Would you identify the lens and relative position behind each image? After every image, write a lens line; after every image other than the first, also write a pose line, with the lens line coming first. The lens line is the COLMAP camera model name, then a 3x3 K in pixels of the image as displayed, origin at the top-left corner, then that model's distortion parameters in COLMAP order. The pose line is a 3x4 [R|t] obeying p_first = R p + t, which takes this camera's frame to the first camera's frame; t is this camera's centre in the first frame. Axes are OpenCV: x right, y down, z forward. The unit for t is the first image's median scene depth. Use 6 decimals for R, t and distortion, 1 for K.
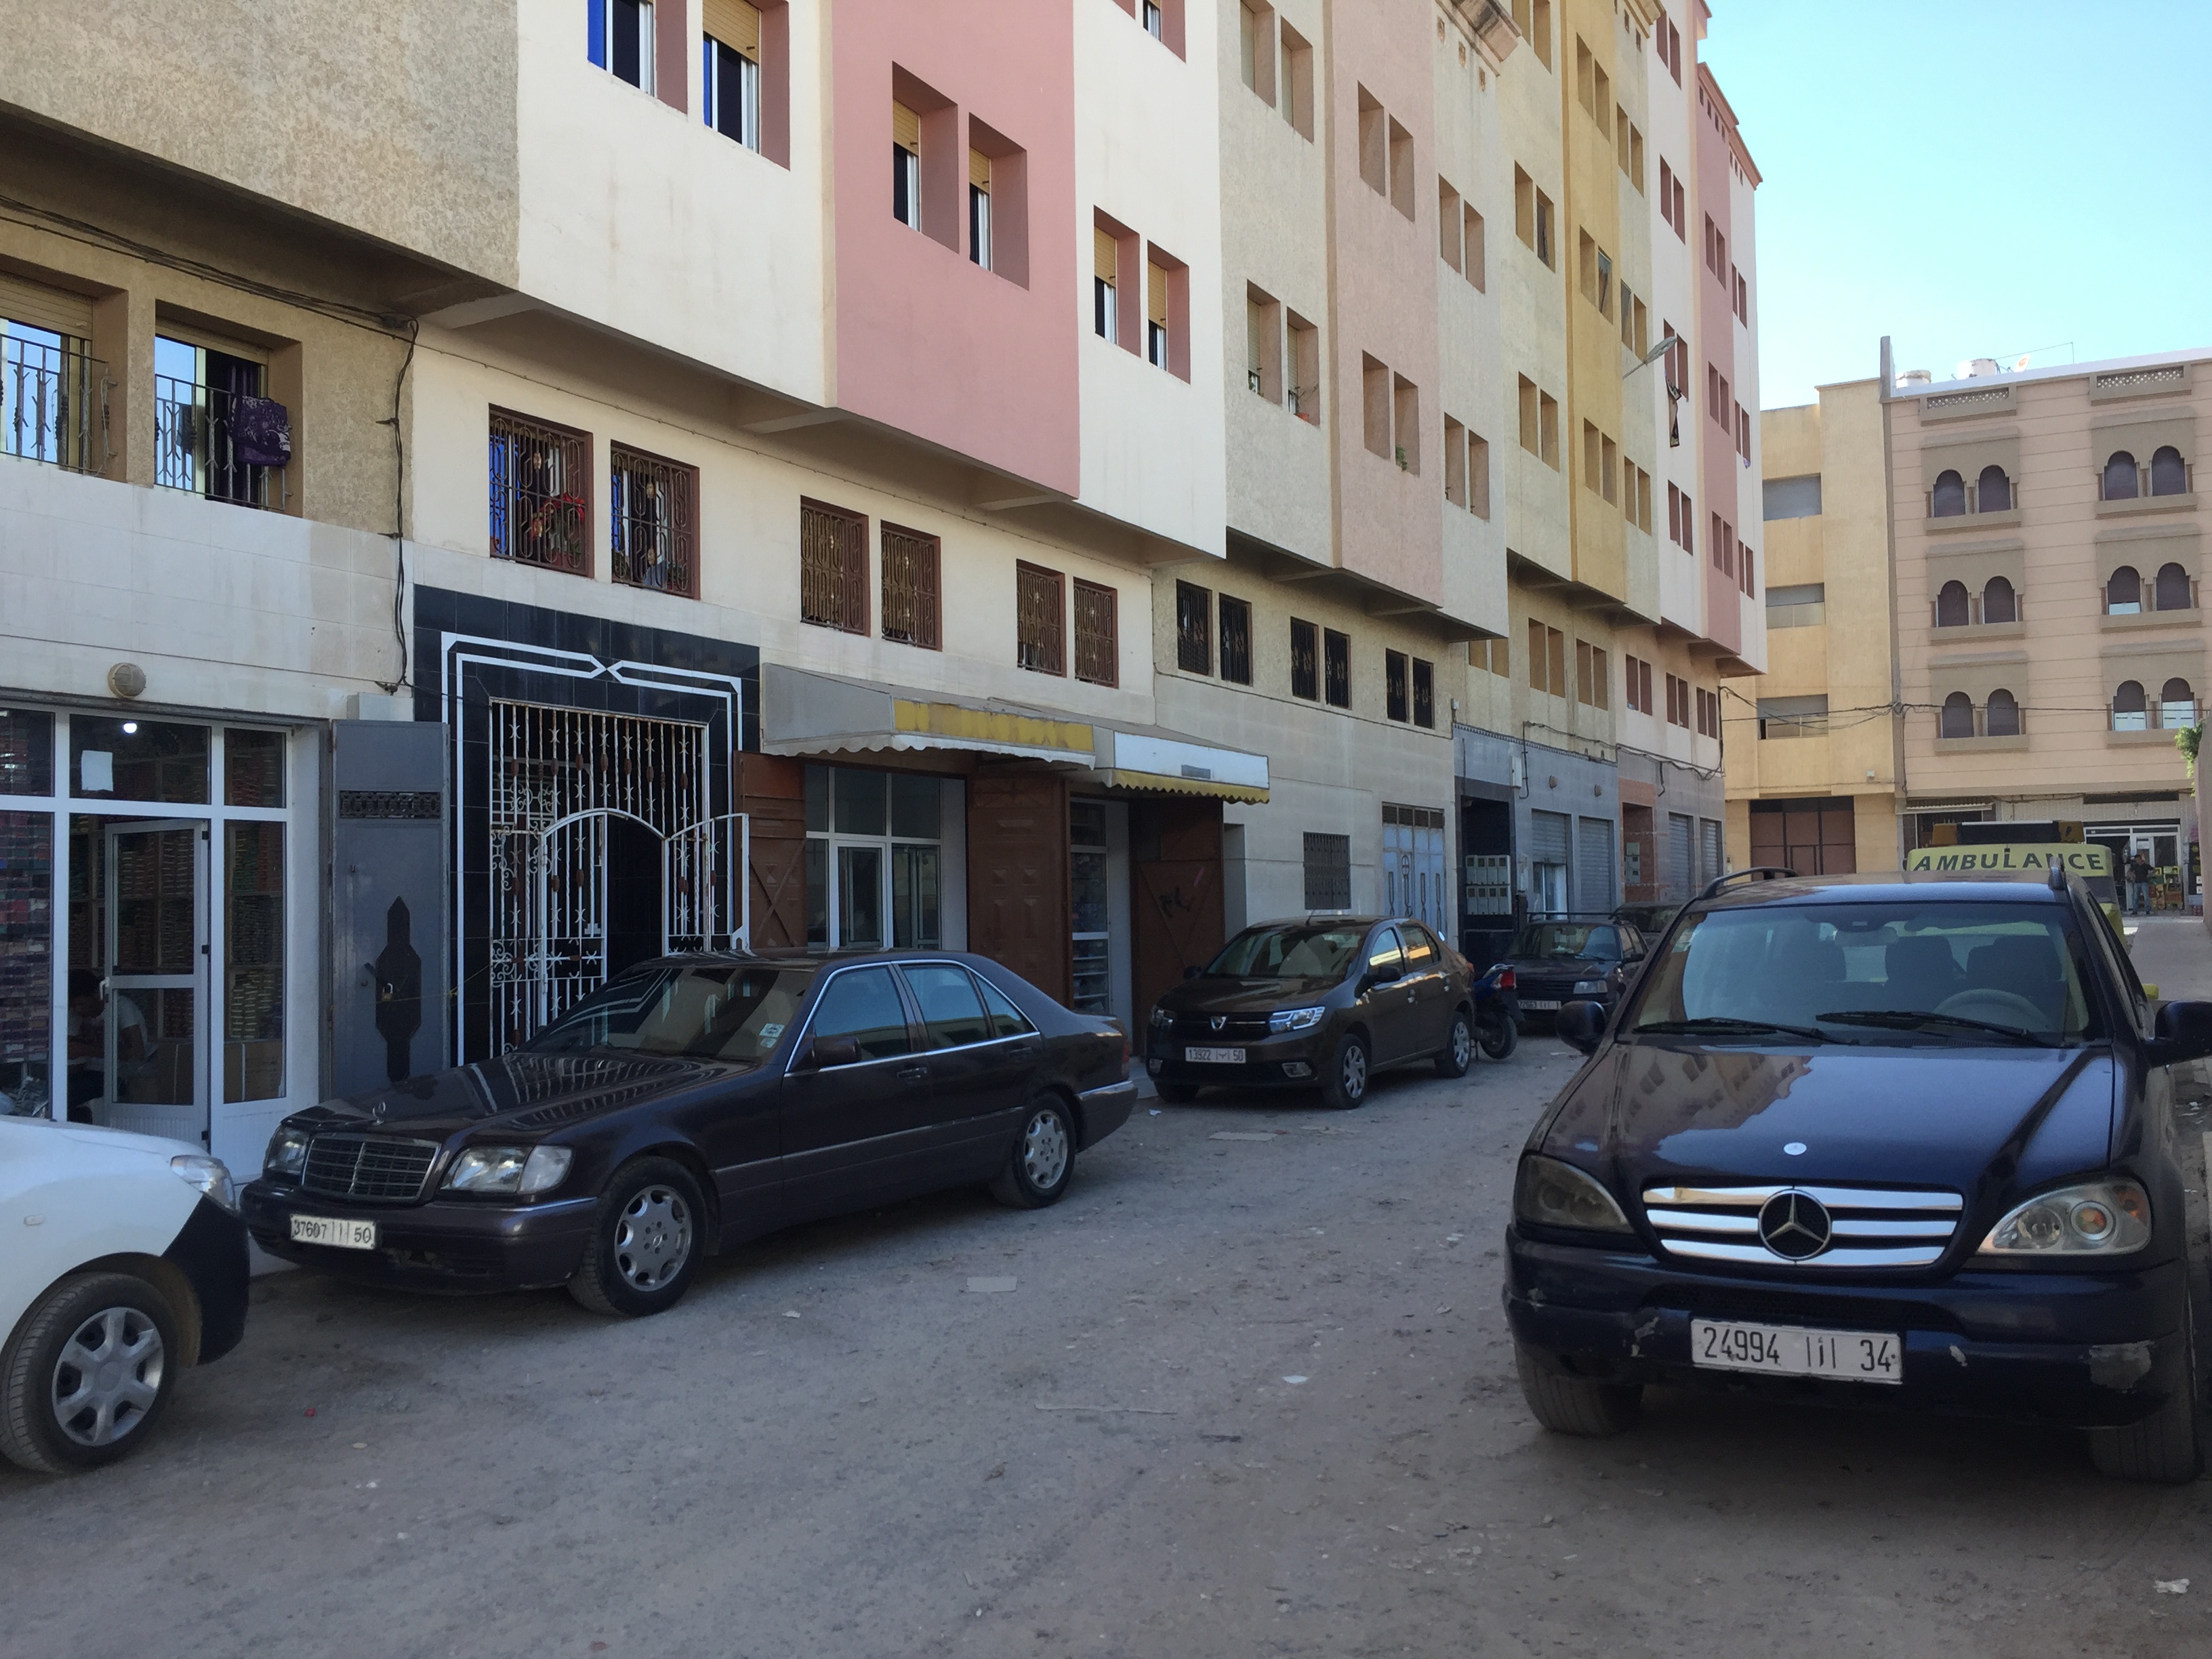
lens RADIAL K [[1852.0, 0, 1071.2], [0, 1852.0, 829.9], [0, 0, 1]] dist [0.080622, 0.009482]
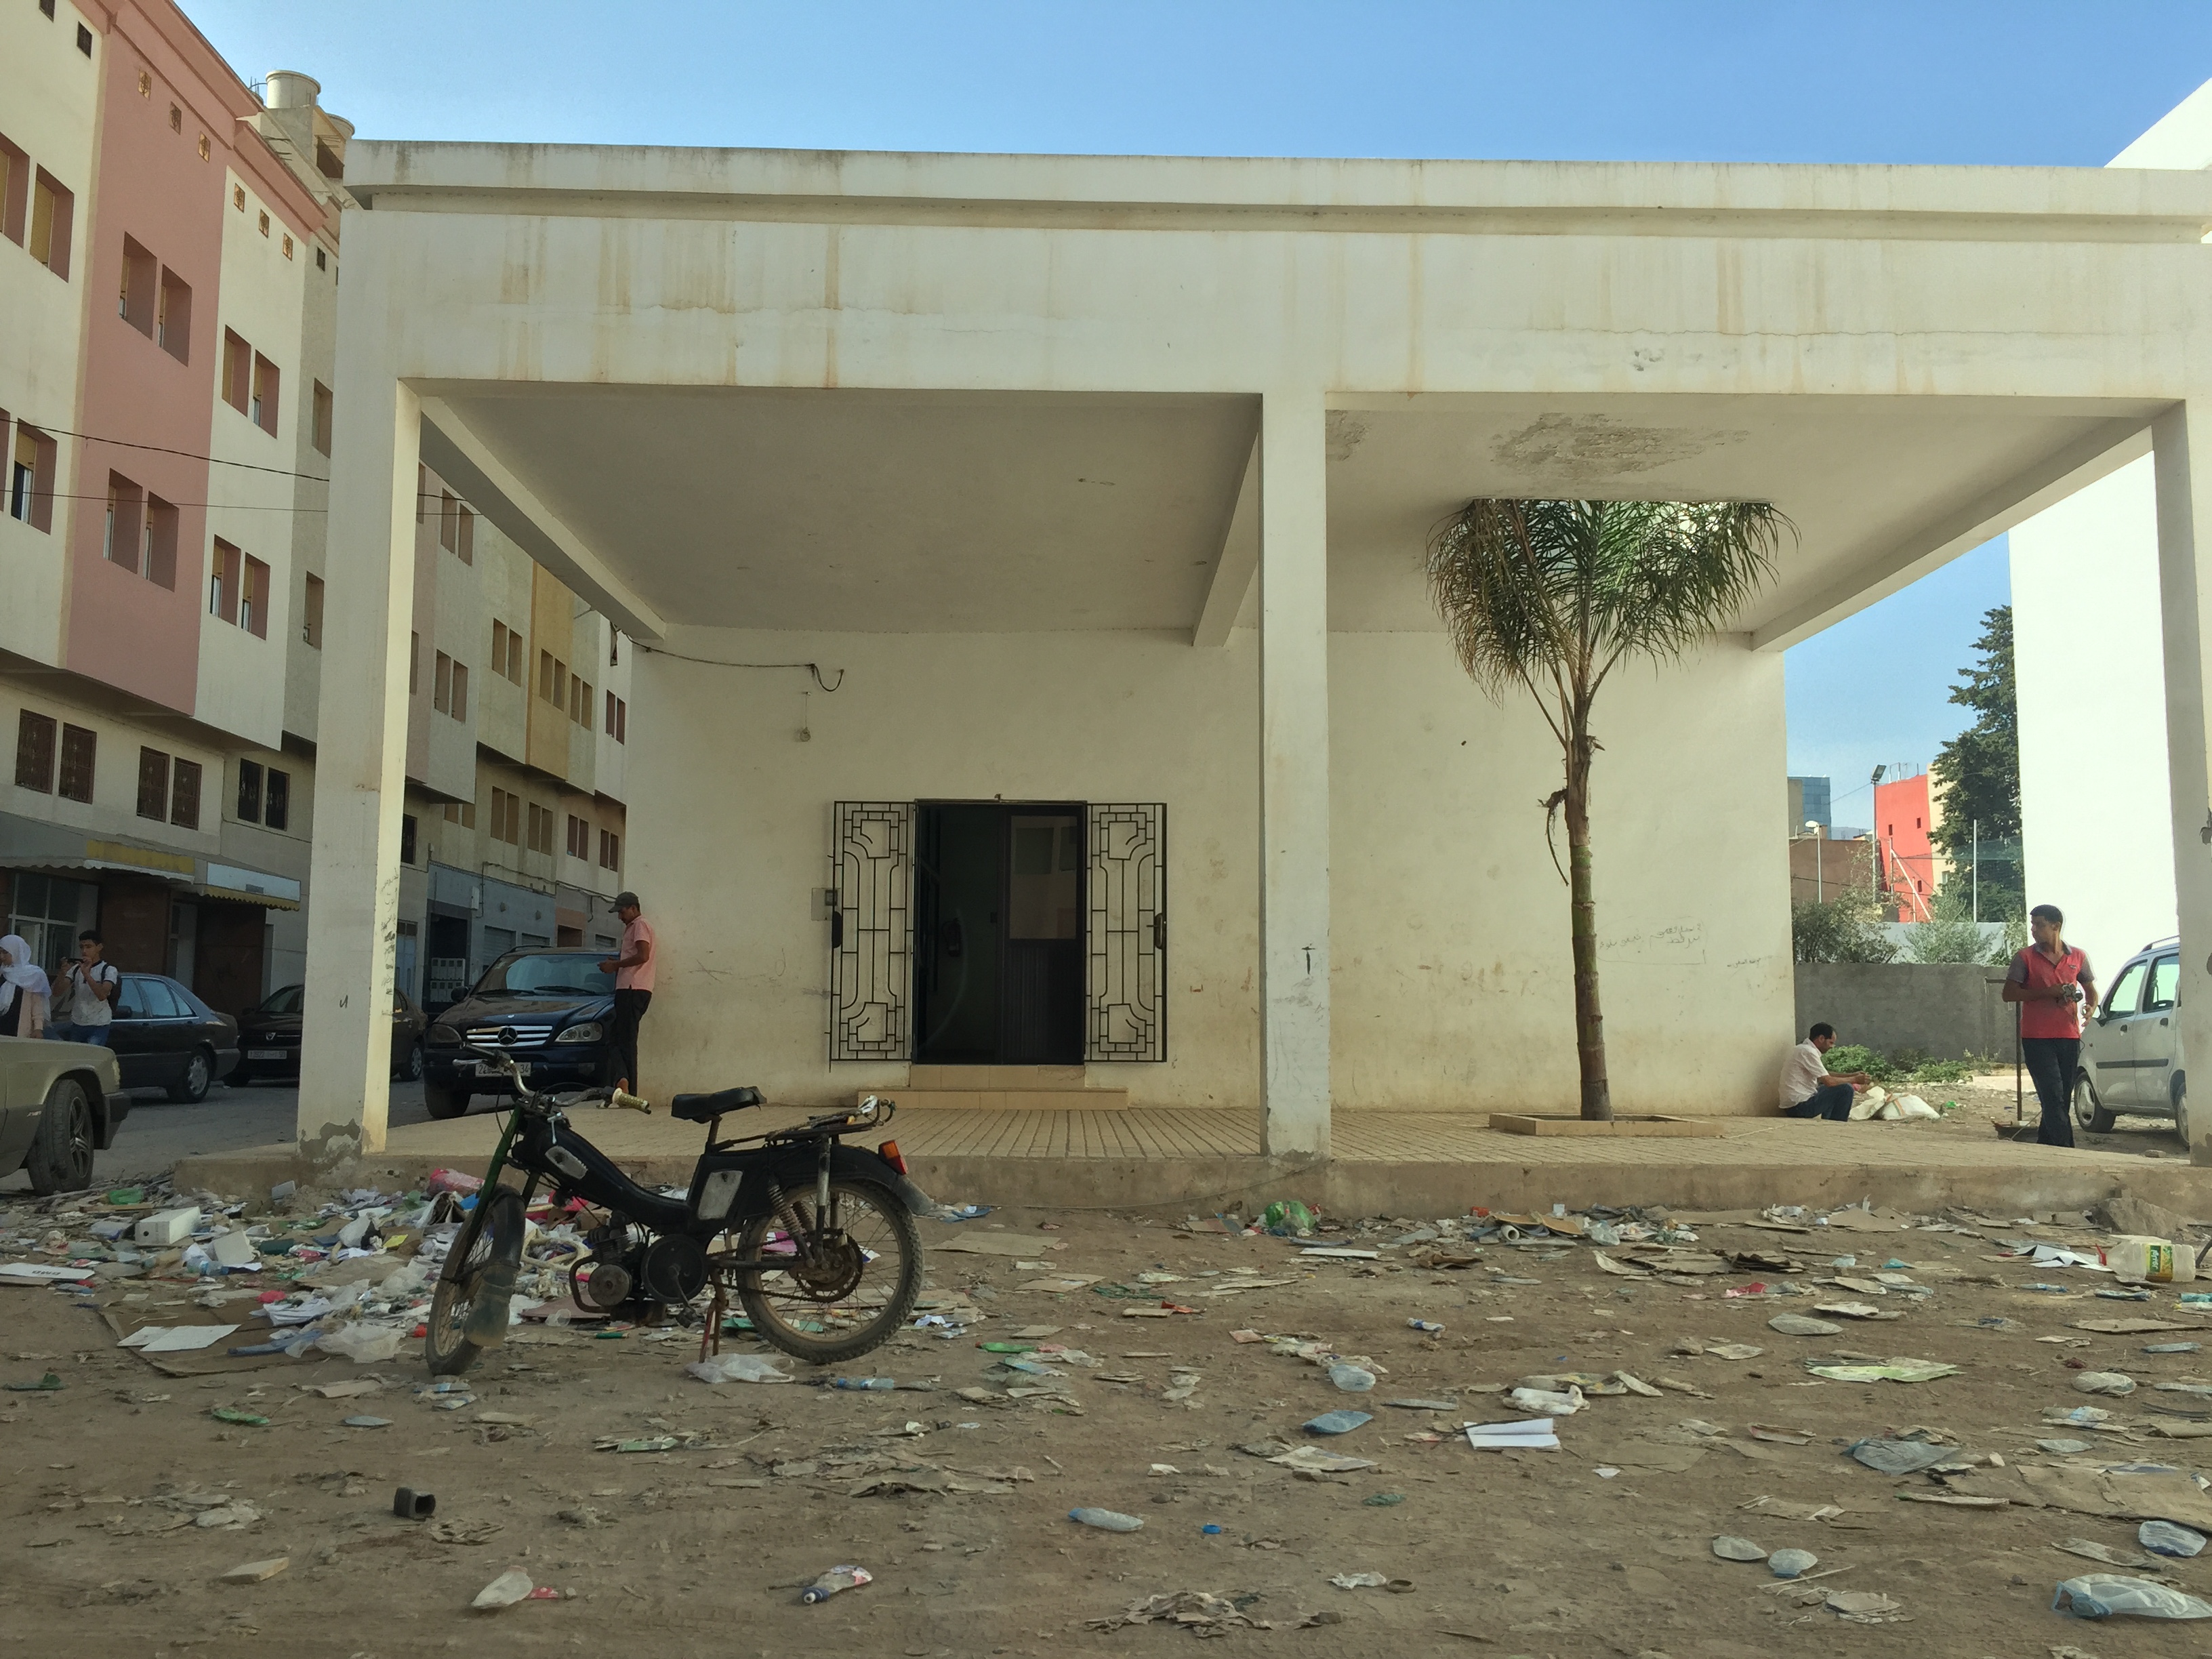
lens RADIAL K [[1855.3, 0, 1102.2], [0, 1855.3, 810.5], [0, 0, 1]] dist [0.075518, -0.115184]
pose [[0.852719, 0.082084, 0.515880, -0.088327], [-0.041623, 0.995113, -0.089536, 0.009247], [-0.520708, 0.054877, 0.851969, -0.448757]]
